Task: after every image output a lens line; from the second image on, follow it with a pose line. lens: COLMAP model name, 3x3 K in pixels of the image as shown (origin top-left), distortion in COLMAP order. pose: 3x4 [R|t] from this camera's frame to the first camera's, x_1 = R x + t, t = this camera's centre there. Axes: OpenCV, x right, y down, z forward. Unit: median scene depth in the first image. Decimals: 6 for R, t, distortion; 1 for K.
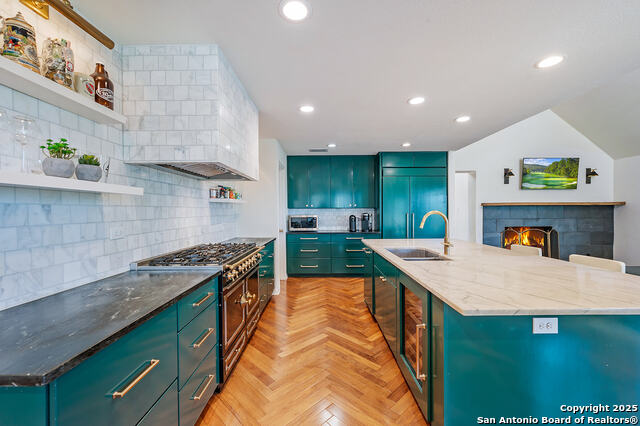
lens RADIAL K [[265.9, 0, 320.0], [0, 265.9, 213.0], [0, 0, 1]] dist [0.000308, 0.000089]
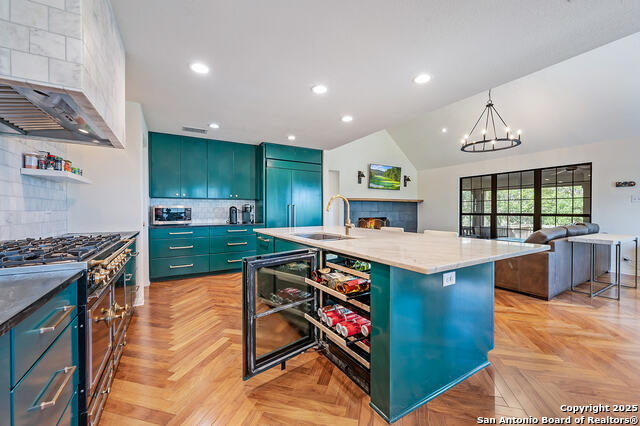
lens RADIAL K [[255.8, 0, 321.7], [0, 255.8, 211.0], [0, 0, 1]] dist [0.001384, 0.000021]
pose [[0.859348, 0.002621, 0.511384, -0.097070], [0.000249, 0.999985, -0.005543, 0.040294], [-0.511391, 0.004890, 0.859334, 0.098564]]
